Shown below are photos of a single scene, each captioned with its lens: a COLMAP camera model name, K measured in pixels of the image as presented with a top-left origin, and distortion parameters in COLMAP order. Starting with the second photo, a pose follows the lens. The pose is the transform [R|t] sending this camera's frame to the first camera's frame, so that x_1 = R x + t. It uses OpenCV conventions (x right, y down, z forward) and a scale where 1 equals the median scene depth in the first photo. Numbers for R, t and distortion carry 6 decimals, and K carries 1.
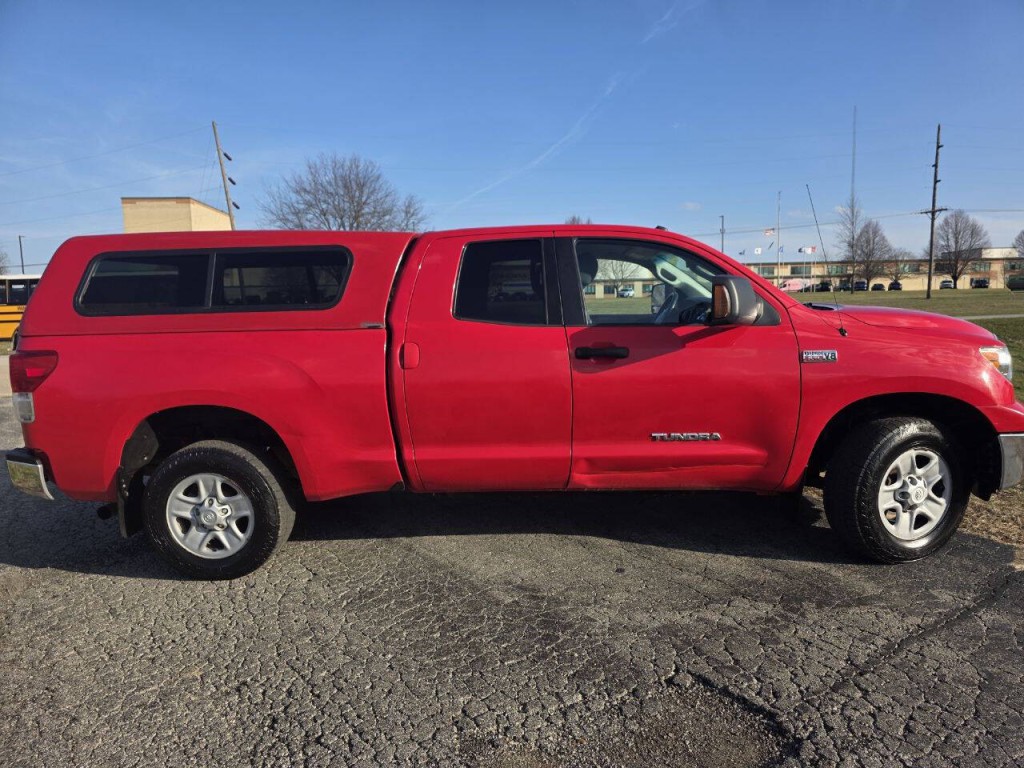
lens RADIAL K [[697.6, 0, 522.9], [0, 697.6, 388.7], [0, 0, 1]] dist [0.046409, -0.039056]
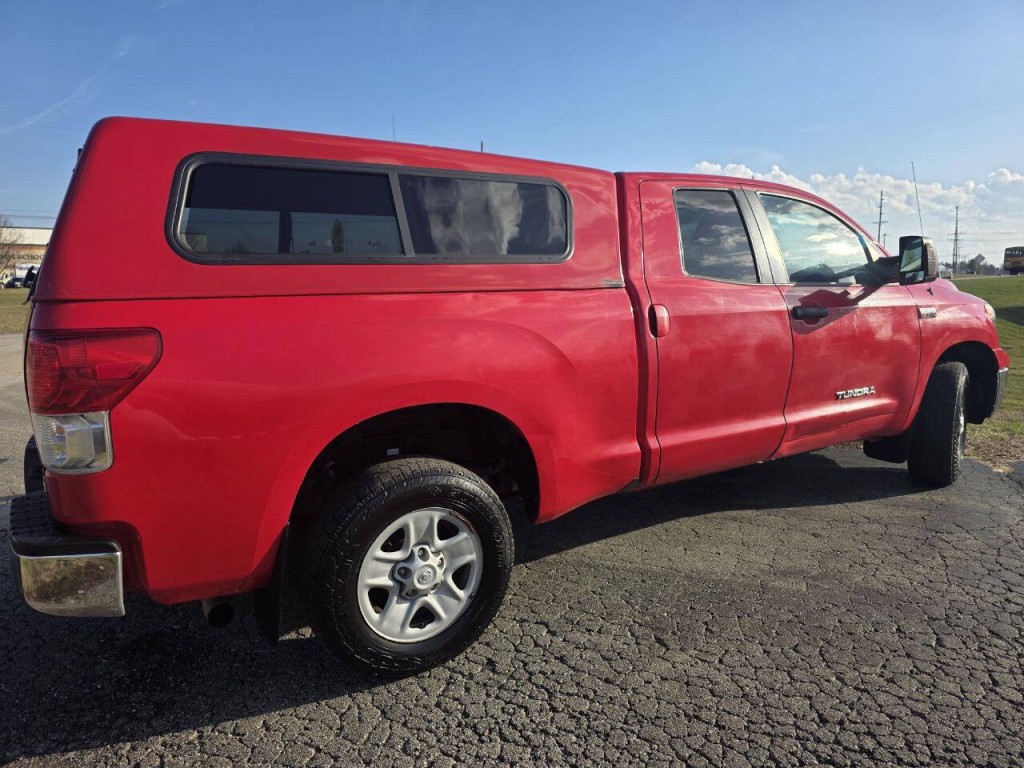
lens RADIAL K [[697.6, 0, 513.0], [0, 697.6, 389.0], [0, 0, 1]] dist [0.046409, -0.039056]
pose [[0.813312, -0.072932, 0.577239, -0.734407], [0.069847, 0.997176, 0.027578, -0.001138], [-0.577620, 0.017889, 0.816109, 0.423950]]
